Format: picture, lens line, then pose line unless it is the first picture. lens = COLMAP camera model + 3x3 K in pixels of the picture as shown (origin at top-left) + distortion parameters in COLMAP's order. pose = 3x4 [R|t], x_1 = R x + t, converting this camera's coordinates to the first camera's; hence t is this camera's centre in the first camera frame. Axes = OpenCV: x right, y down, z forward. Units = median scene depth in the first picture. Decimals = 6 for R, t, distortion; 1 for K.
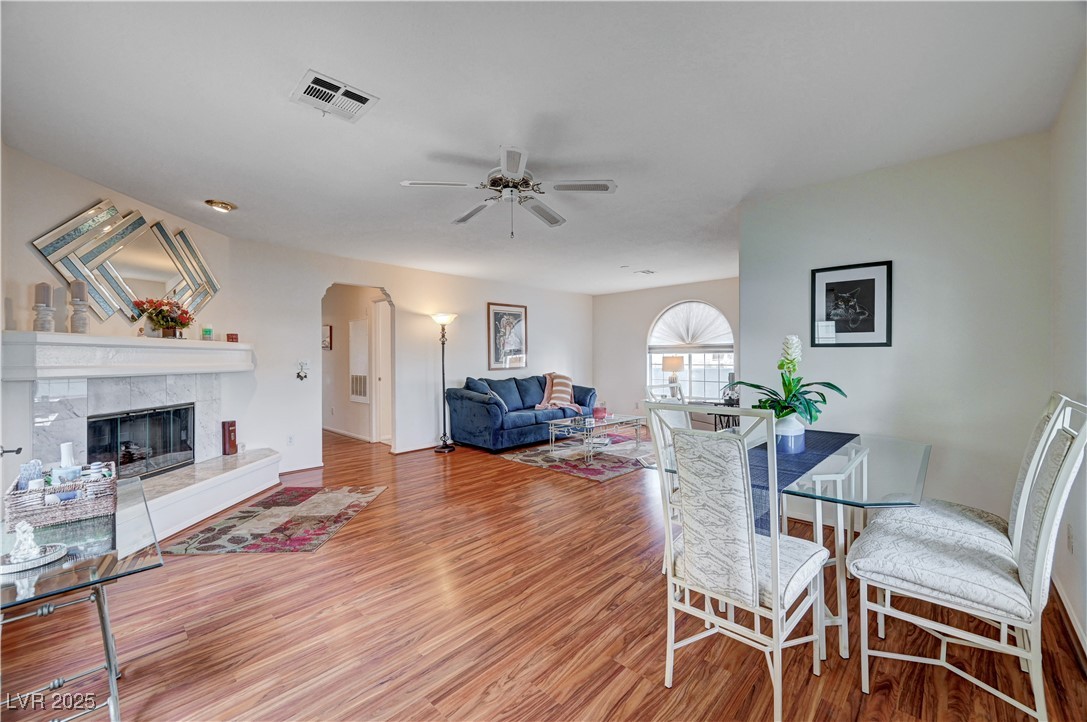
lens RADIAL K [[432.0, 0, 544.1], [0, 432.0, 357.7], [0, 0, 1]] dist [0.000925, -0.000476]
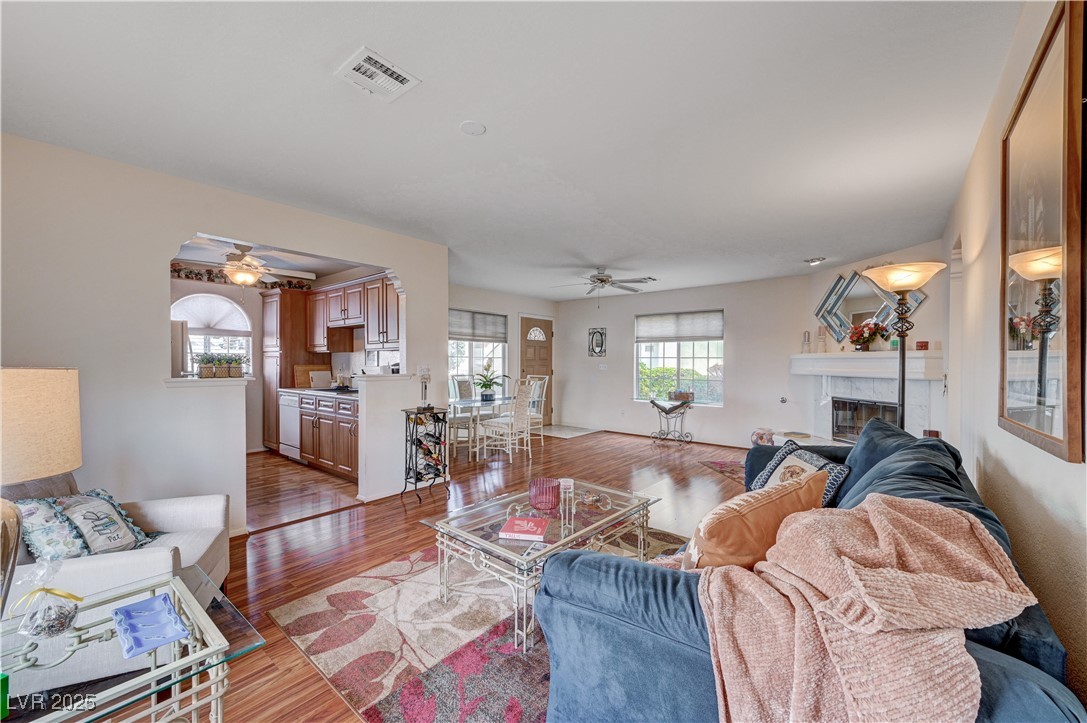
lens RADIAL K [[432.0, 0, 546.8], [0, 432.0, 365.0], [0, 0, 1]] dist [0.000925, -0.000476]
pose [[-0.997046, 0.003201, -0.076746, 0.157384], [0.002894, 0.999987, 0.004120, -0.005545], [0.076758, 0.003885, -0.997042, 1.419306]]
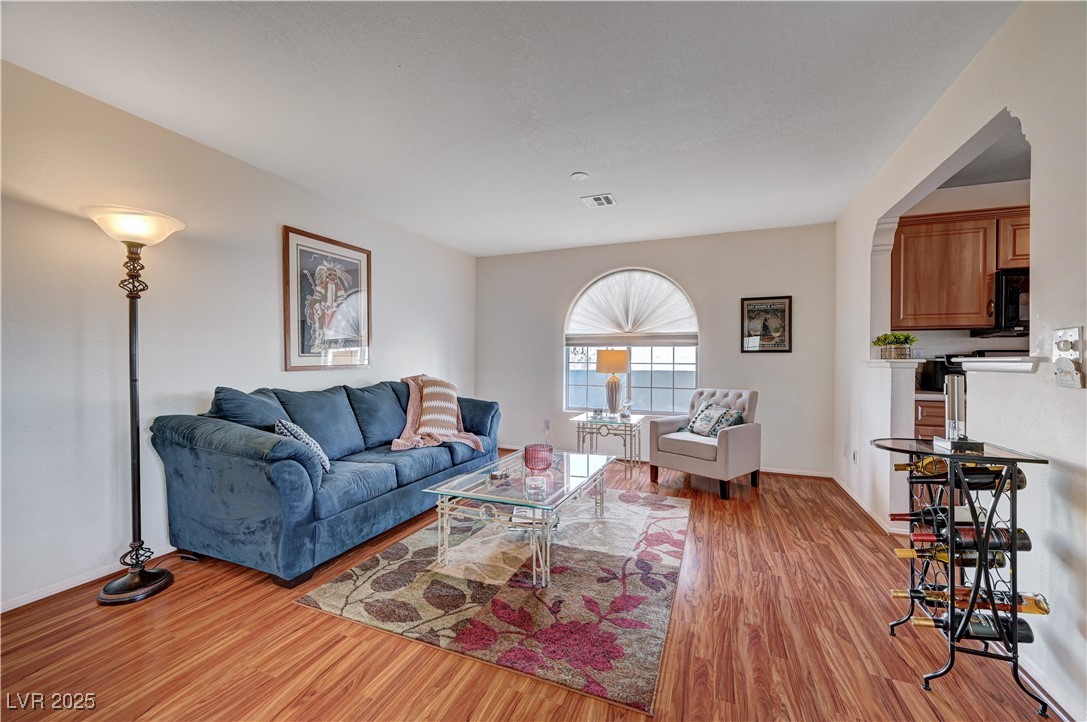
lens RADIAL K [[432.0, 0, 548.2], [0, 432.0, 359.7], [0, 0, 1]] dist [0.000925, -0.000476]
pose [[0.925345, 0.011217, 0.378961, -0.048867], [-0.011236, 0.999935, -0.002160, 0.017422], [-0.378960, -0.002259, 0.925410, 0.536366]]
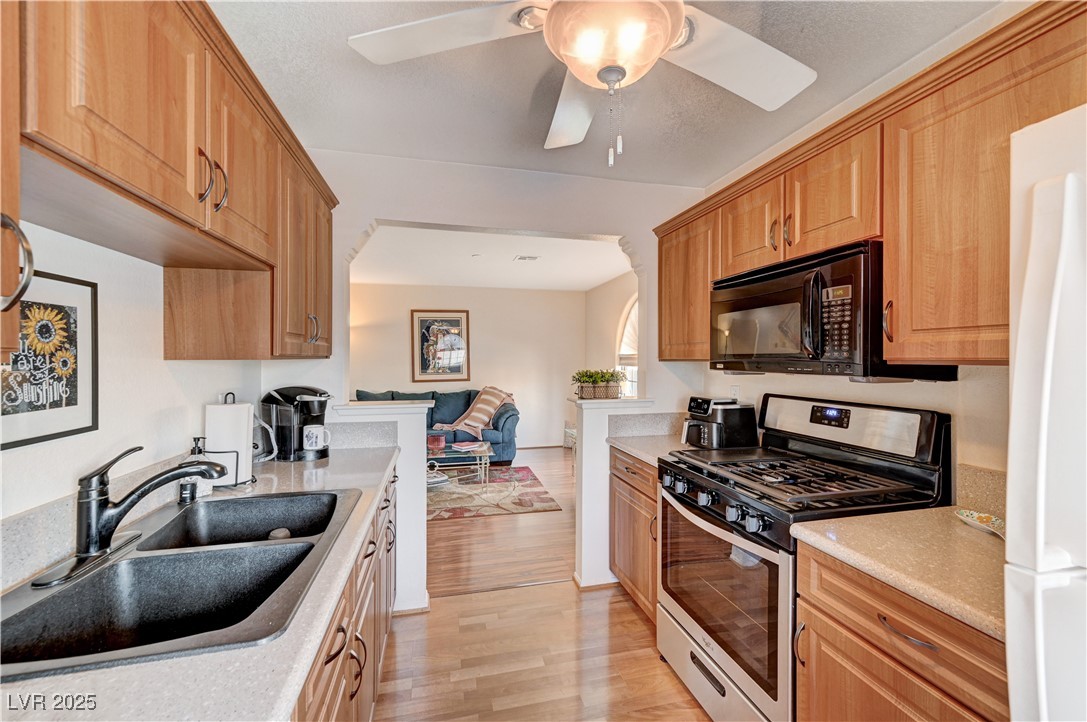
lens RADIAL K [[432.0, 0, 545.8], [0, 432.0, 359.2], [0, 0, 1]] dist [0.000925, -0.000476]
pose [[0.845483, 0.007670, -0.533947, 0.720750], [-0.004482, 0.999964, 0.007267, -0.033786], [0.533983, -0.003751, 0.845487, 0.425135]]
